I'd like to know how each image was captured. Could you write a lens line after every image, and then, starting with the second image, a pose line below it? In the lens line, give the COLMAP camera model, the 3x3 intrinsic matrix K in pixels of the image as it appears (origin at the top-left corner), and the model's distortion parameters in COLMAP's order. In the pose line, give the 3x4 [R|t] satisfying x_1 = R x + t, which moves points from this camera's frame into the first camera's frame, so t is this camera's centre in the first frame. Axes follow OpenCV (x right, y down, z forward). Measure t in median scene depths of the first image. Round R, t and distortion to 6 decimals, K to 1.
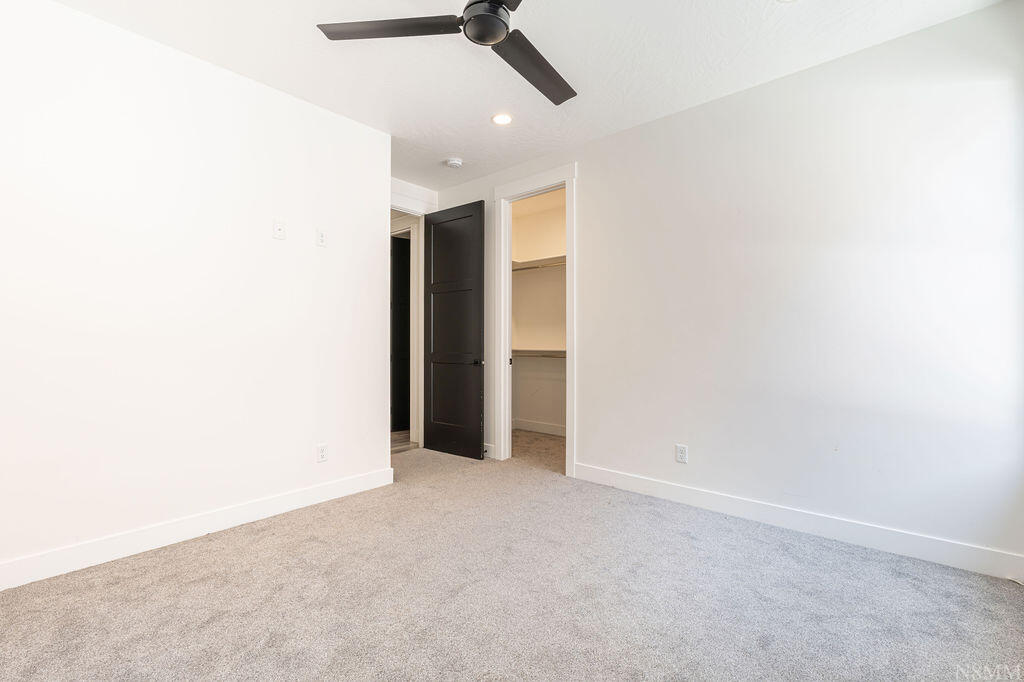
lens RADIAL K [[452.1, 0, 510.1], [0, 452.1, 341.9], [0, 0, 1]] dist [-0.003674, 0.000332]
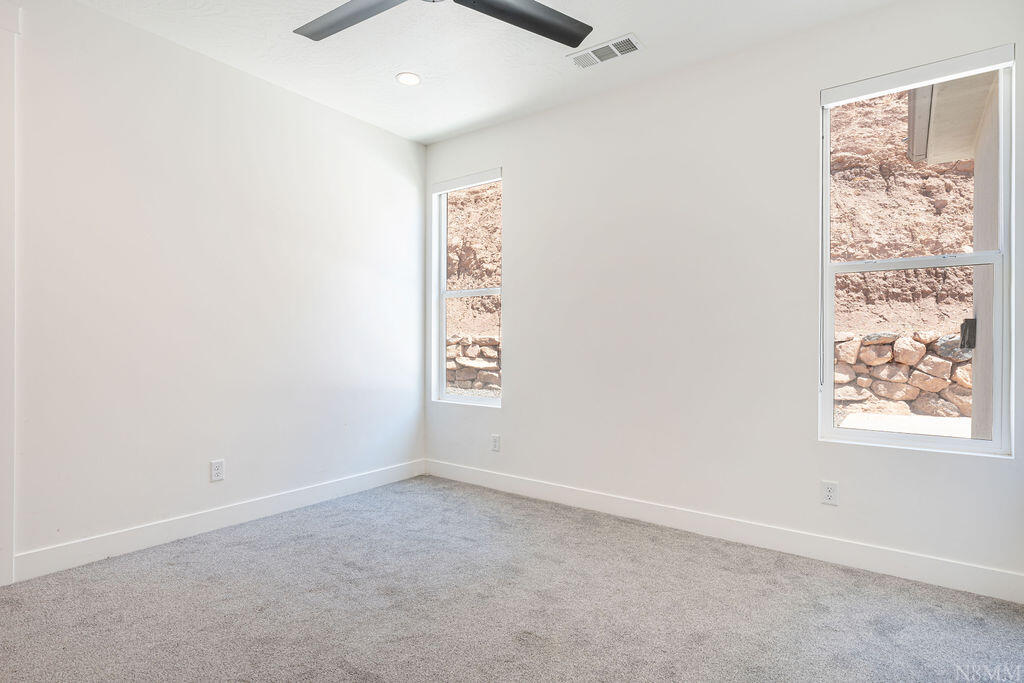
lens RADIAL K [[526.4, 0, 510.9], [0, 526.4, 342.1], [0, 0, 1]] dist [-0.000537, -0.000579]
pose [[-0.072776, -0.000990, 0.997348, -0.697220], [-0.005501, 0.999985, 0.000591, 0.007033], [-0.997333, -0.005444, -0.072780, 0.585830]]
